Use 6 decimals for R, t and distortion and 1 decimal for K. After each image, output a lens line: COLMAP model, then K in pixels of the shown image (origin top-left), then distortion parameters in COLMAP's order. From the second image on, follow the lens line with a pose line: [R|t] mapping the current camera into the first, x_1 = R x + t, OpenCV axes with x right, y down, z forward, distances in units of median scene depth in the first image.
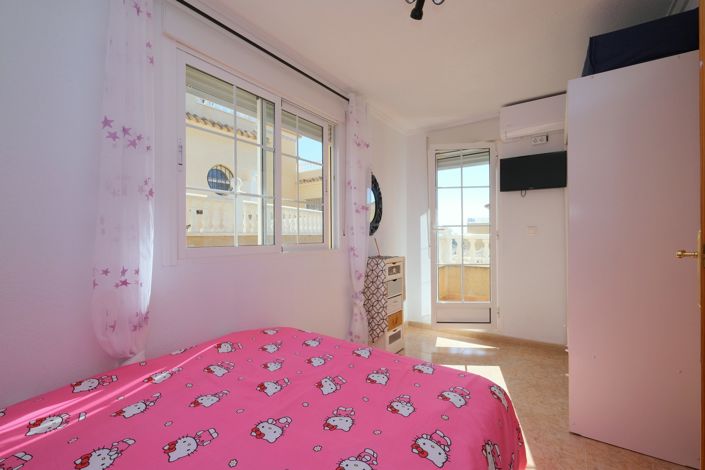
lens RADIAL K [[307.0, 0, 352.1], [0, 307.0, 235.6], [0, 0, 1]] dist [0.003592, 0.000588]
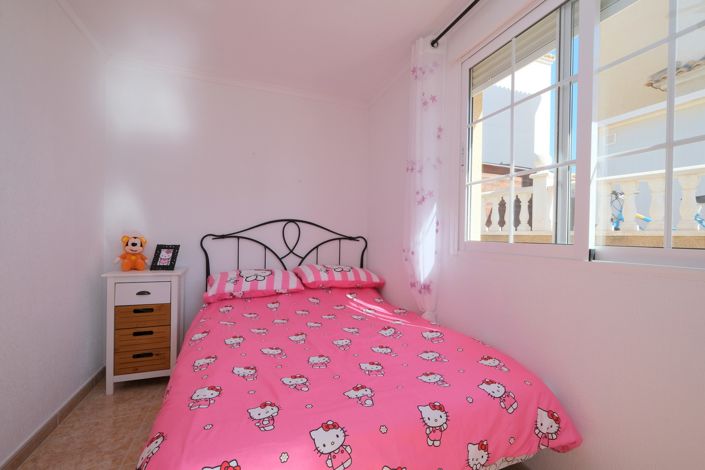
lens RADIAL K [[307.0, 0, 351.9], [0, 307.0, 234.0], [0, 0, 1]] dist [0.003592, 0.000588]
pose [[-0.560596, -0.011424, -0.828011, 0.707790], [-0.023000, 0.999734, 0.001778, 0.027092], [0.827770, 0.020041, -0.560709, 1.558099]]
